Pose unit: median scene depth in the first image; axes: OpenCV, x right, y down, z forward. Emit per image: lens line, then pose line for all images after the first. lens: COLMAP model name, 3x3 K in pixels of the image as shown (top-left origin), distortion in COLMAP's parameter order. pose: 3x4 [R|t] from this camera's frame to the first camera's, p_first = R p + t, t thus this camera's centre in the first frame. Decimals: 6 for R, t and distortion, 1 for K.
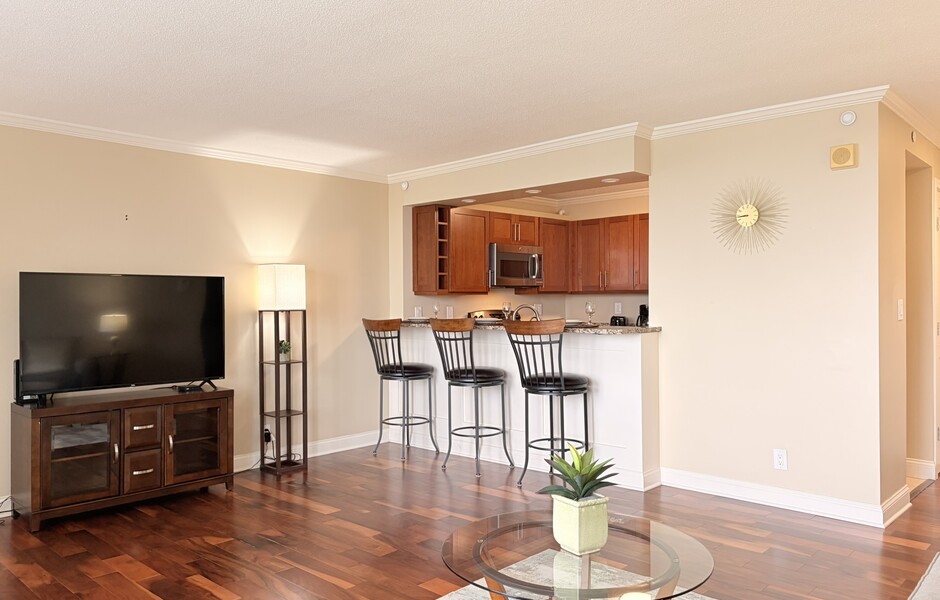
lens RADIAL K [[706.2, 0, 462.0], [0, 706.2, 296.9], [0, 0, 1]] dist [0.047311, -0.002368]
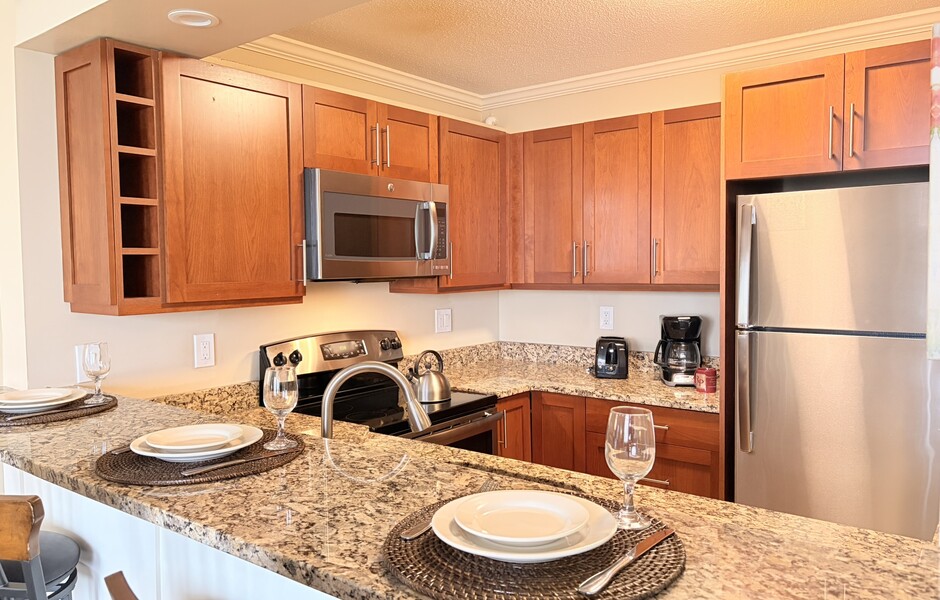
lens RADIAL K [[706.2, 0, 472.0], [0, 706.2, 304.6], [0, 0, 1]] dist [0.047311, -0.002368]
pose [[0.994565, -0.010544, 0.103584, 0.083508], [0.004290, 0.998164, 0.060417, -0.023738], [-0.104030, -0.059644, 0.992784, 0.561526]]
